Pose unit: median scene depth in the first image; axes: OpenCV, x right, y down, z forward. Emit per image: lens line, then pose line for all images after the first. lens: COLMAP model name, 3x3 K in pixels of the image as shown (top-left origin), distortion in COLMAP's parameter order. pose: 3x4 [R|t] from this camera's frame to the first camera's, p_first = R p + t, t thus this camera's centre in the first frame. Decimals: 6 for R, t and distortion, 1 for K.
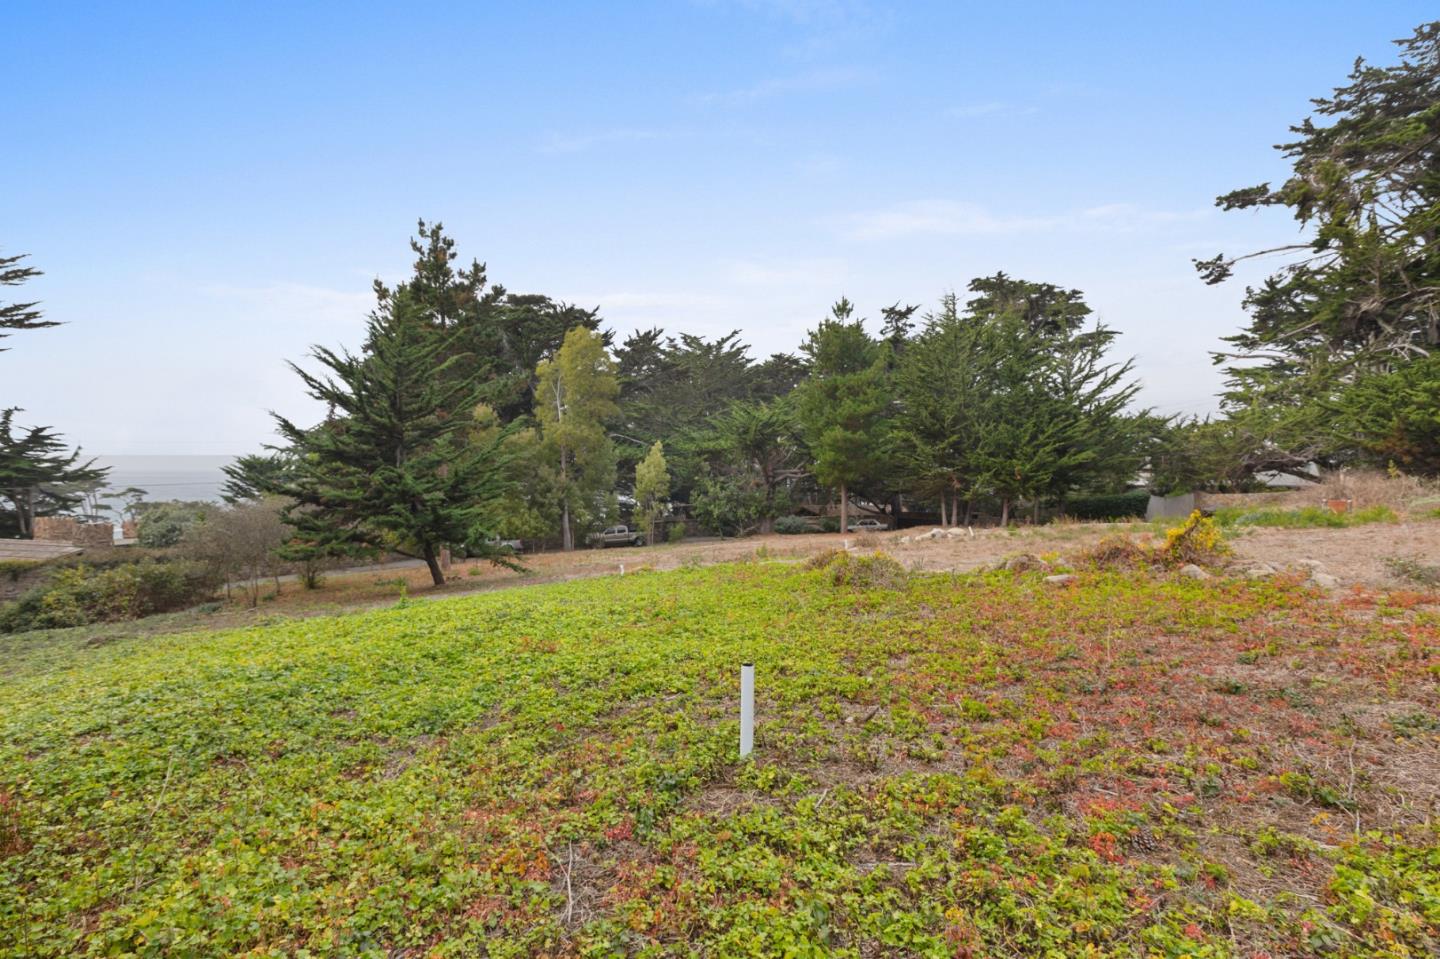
lens RADIAL K [[662.9, 0, 720.3], [0, 662.9, 468.7], [0, 0, 1]] dist [-0.003817, -0.000278]
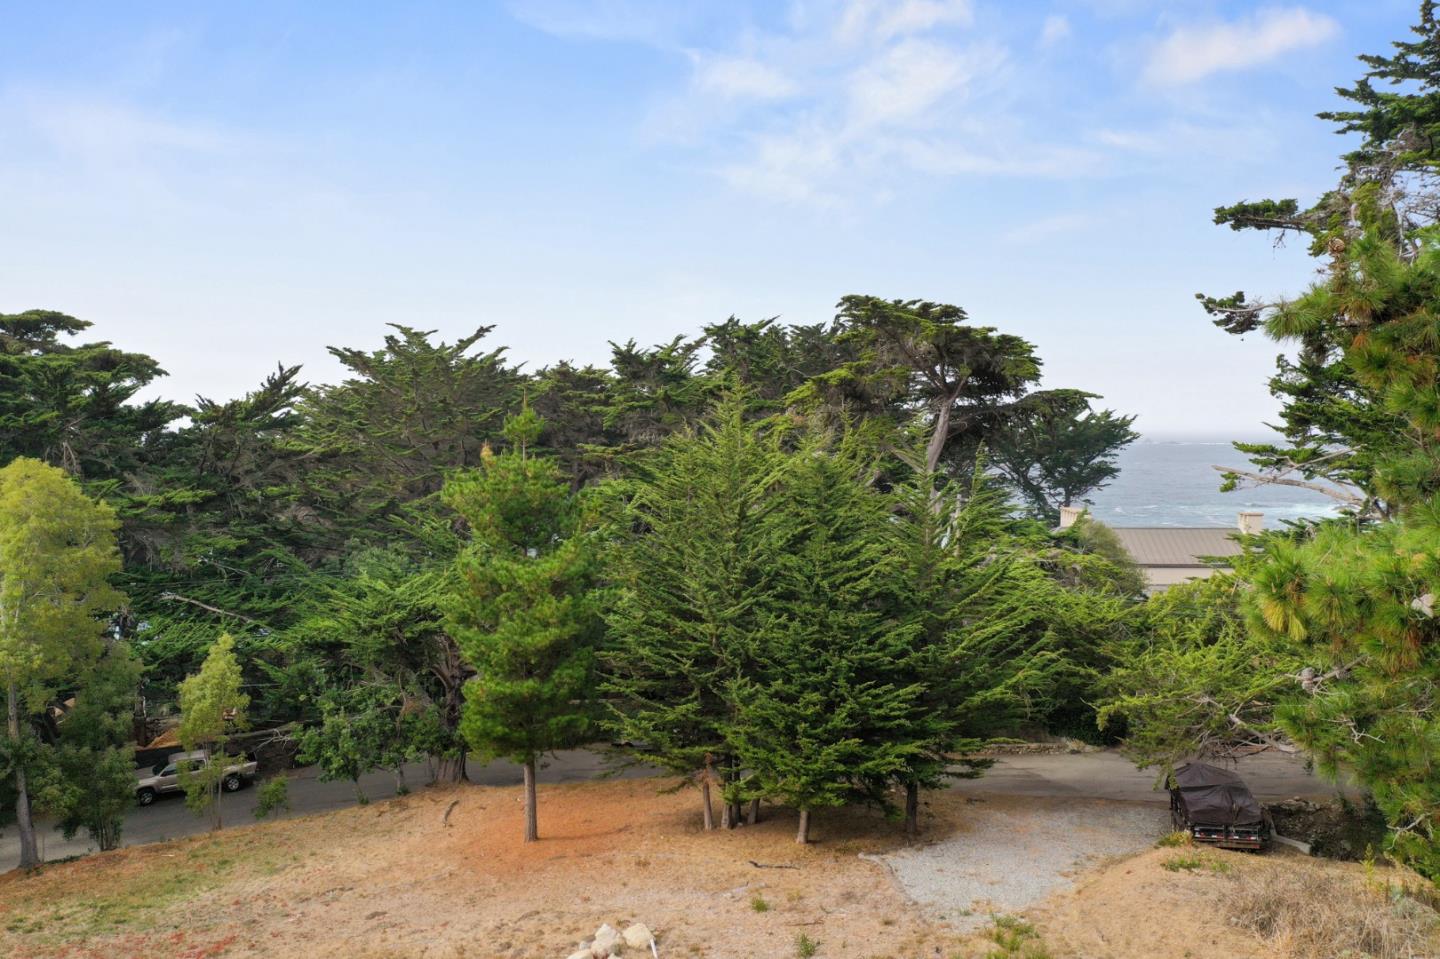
lens RADIAL K [[1125.5, 0, 720.0], [0, 1125.5, 479.5], [0, 0, 1]] dist [-0.010325, -0.008307]
pose [[0.997135, -0.007372, 0.075286, 0.259359], [0.003073, 0.998366, 0.057054, -0.236166], [-0.075584, -0.056659, 0.995528, 0.078823]]
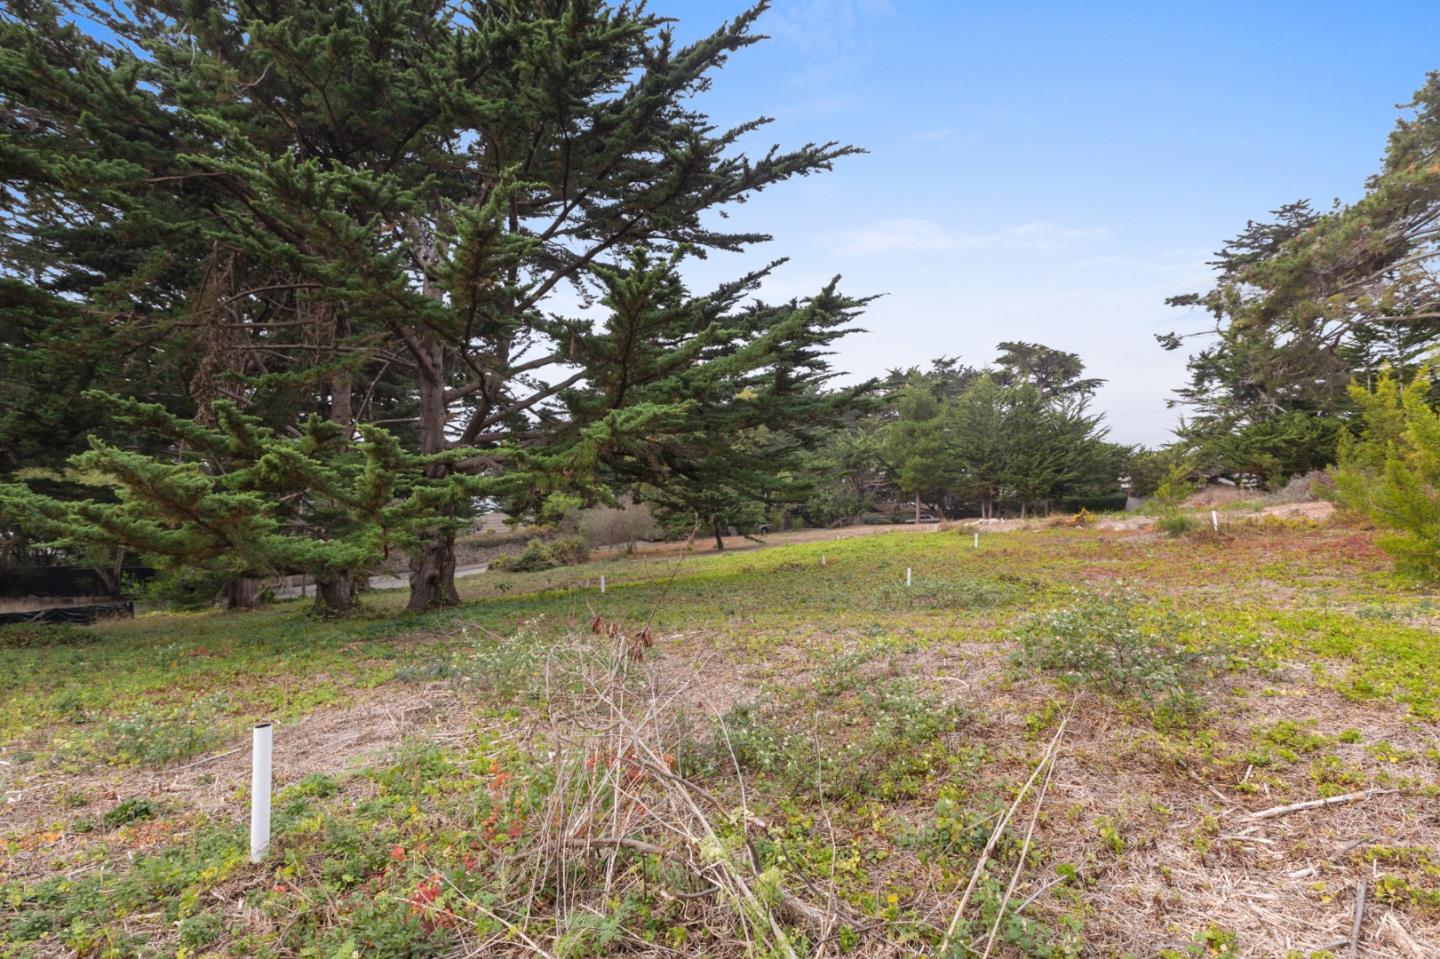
lens RADIAL K [[662.9, 0, 720.3], [0, 662.9, 468.7], [0, 0, 1]] dist [-0.003817, -0.000278]
pose [[0.999596, -0.004862, -0.027997, -0.216079], [0.004968, 0.999981, 0.003739, -0.035273], [0.027978, -0.003877, 0.999601, -0.523273]]
